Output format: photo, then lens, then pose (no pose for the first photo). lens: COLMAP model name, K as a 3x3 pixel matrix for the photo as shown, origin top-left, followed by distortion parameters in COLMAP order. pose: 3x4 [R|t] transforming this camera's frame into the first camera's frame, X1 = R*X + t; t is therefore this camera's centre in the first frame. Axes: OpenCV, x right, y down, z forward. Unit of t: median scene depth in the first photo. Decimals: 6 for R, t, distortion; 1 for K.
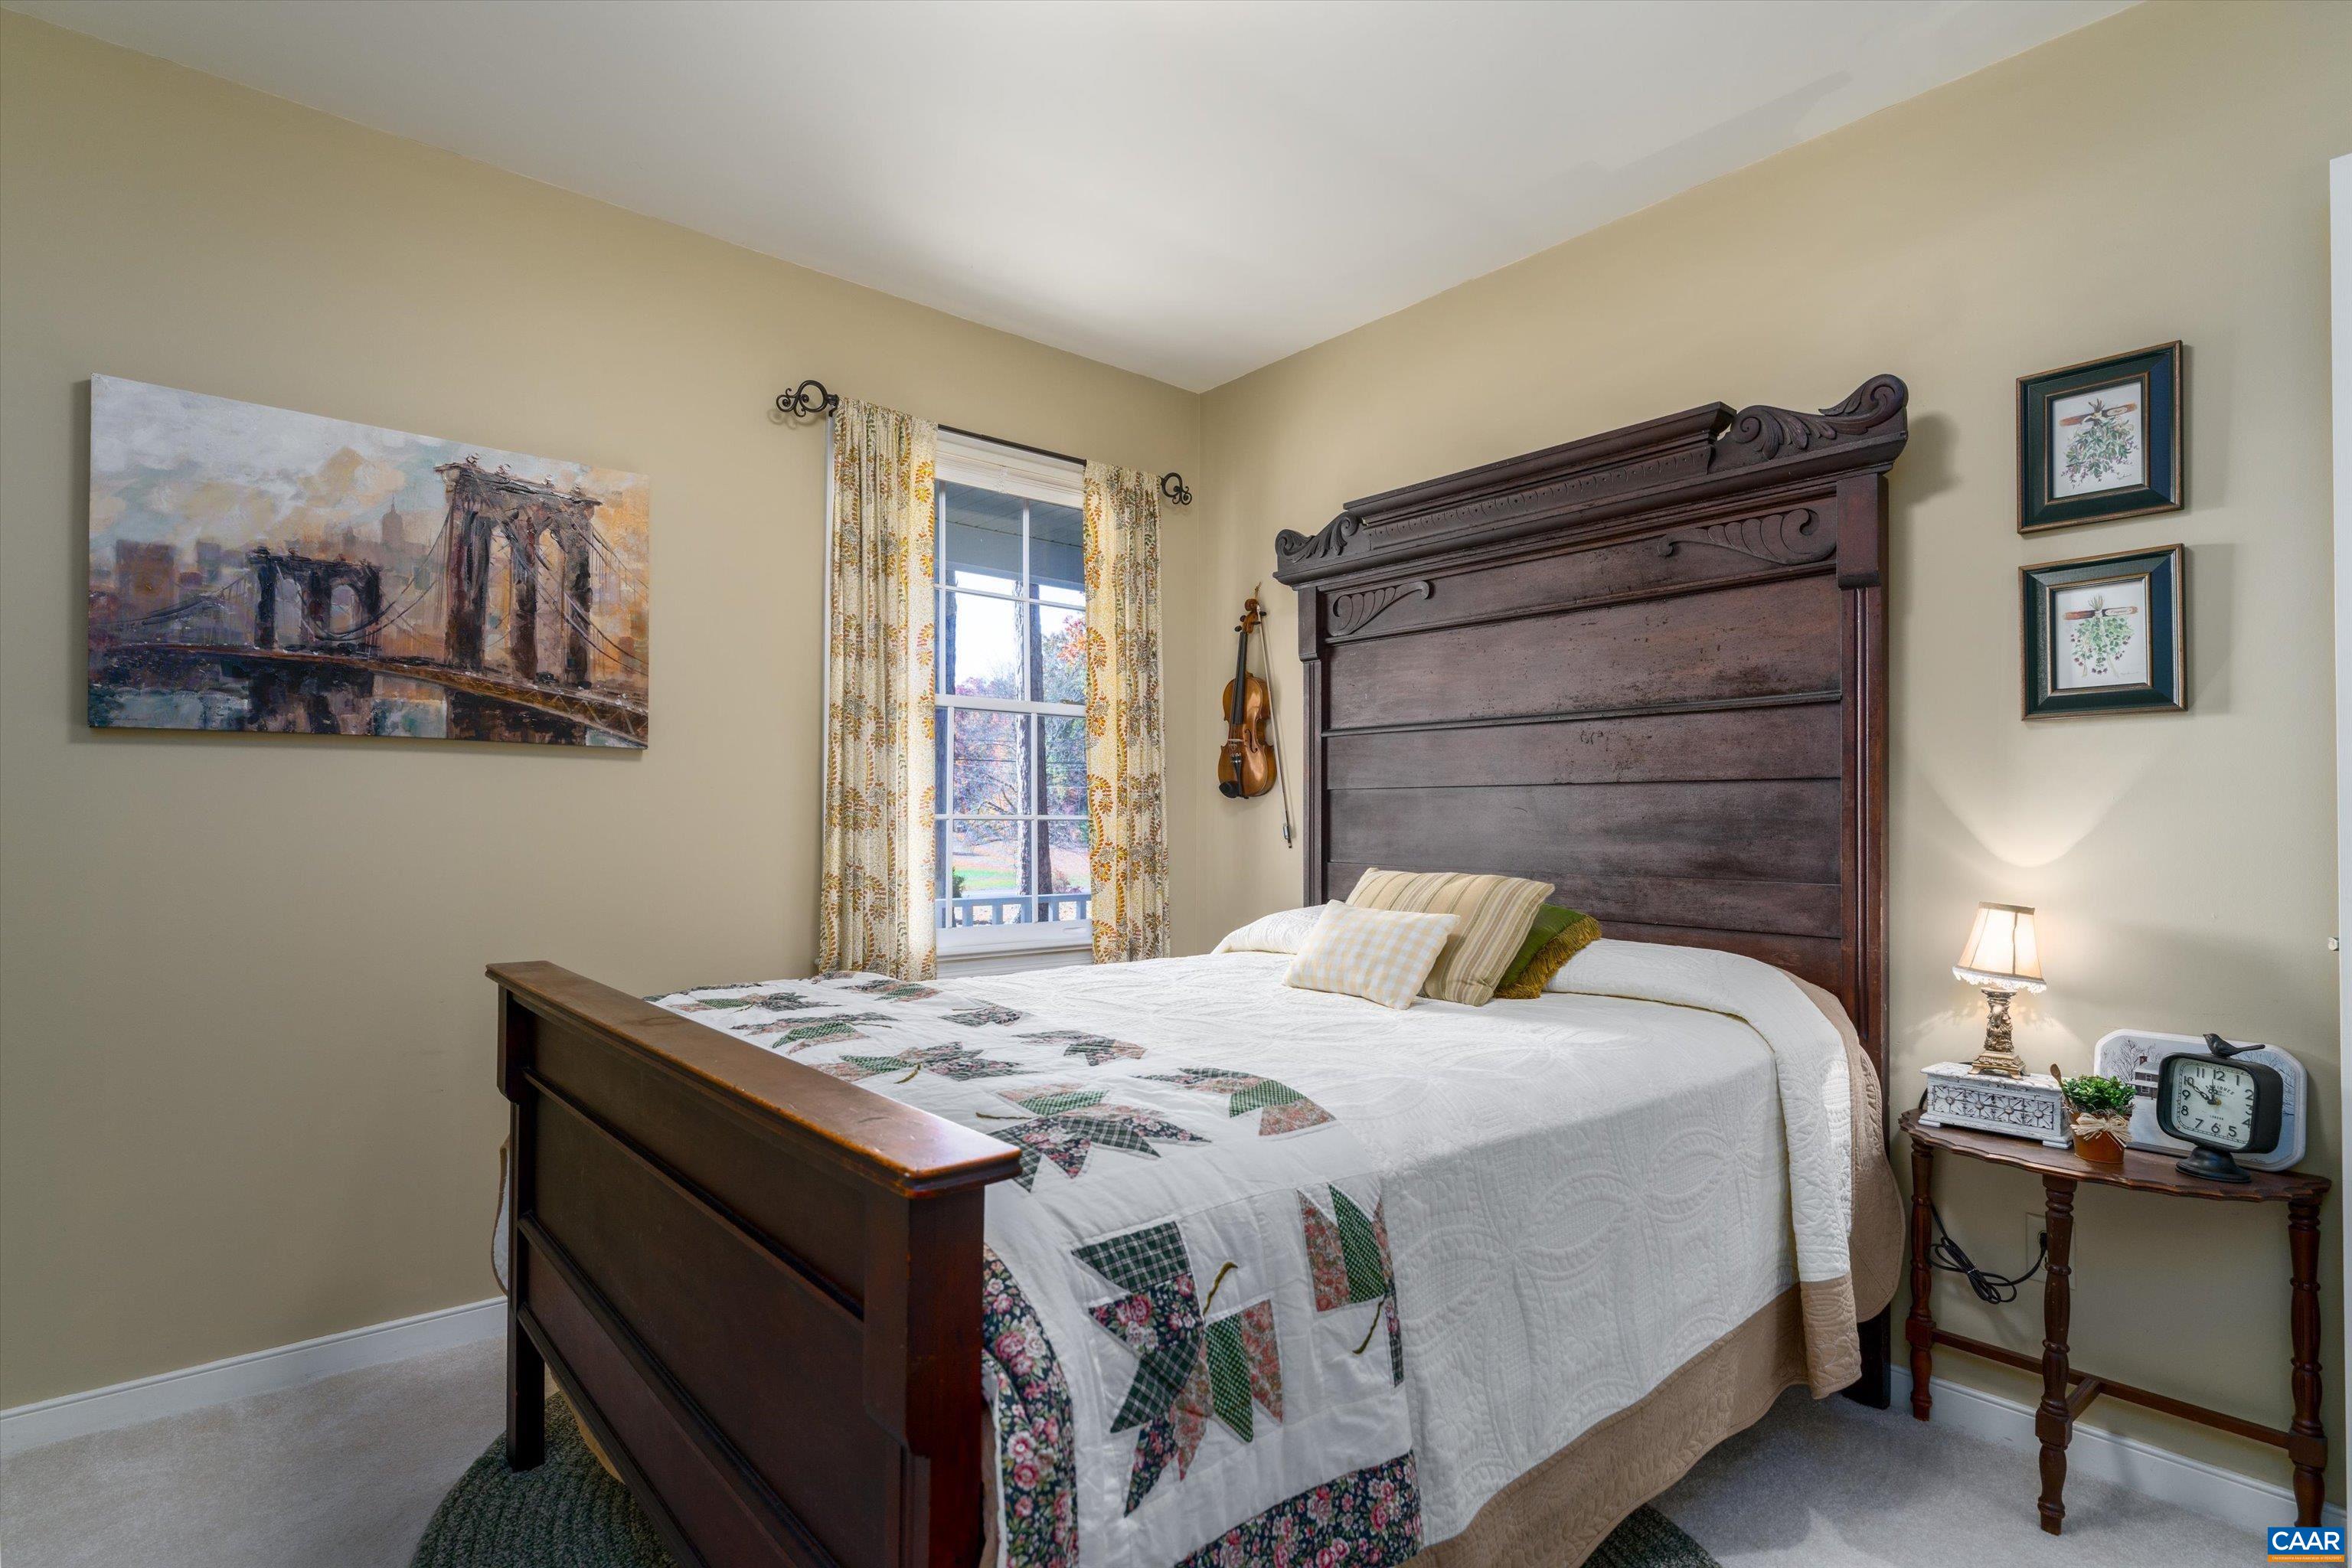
lens RADIAL K [[1167.9, 0, 1171.7], [0, 1167.9, 786.5], [0, 0, 1]] dist [-0.000532, -0.000468]
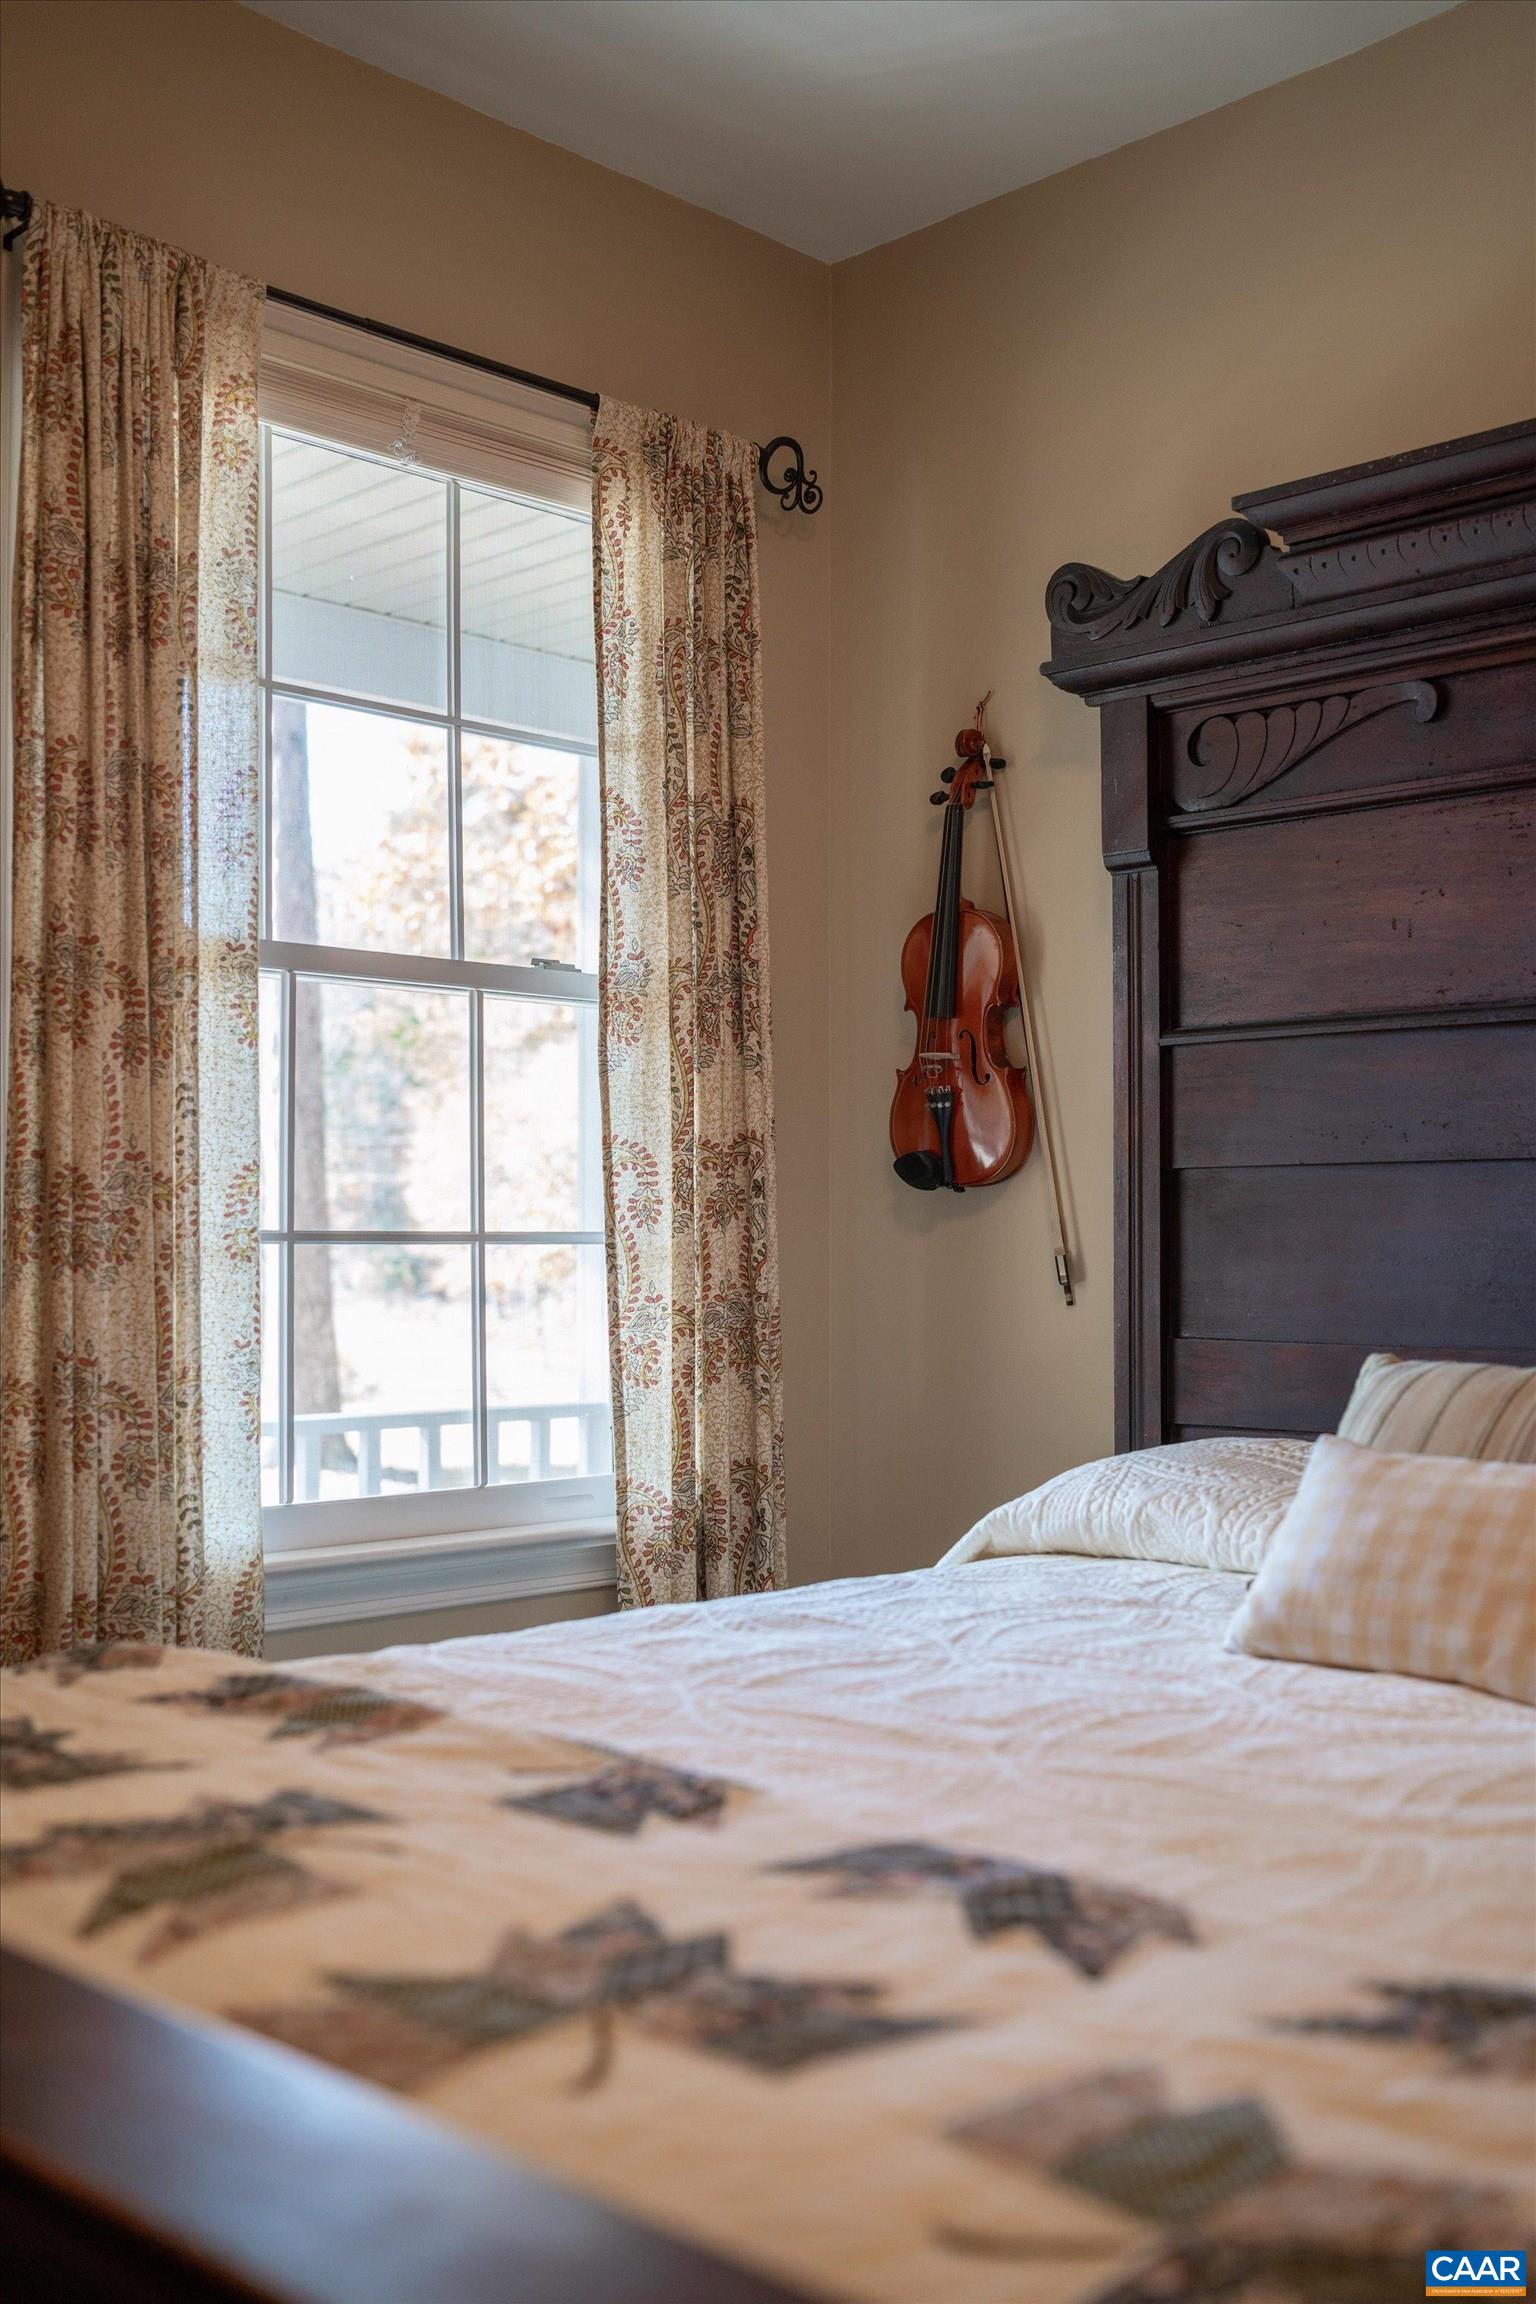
lens RADIAL K [[2380.7, 0, 770.3], [0, 2380.7, 1164.2], [0, 0, 1]] dist [-0.014451, 0.000000]
pose [[0.996210, -0.001956, 0.086959, -0.097612], [0.002336, 0.999988, -0.004266, 0.004776], [-0.086950, 0.004453, 0.996203, 0.151455]]
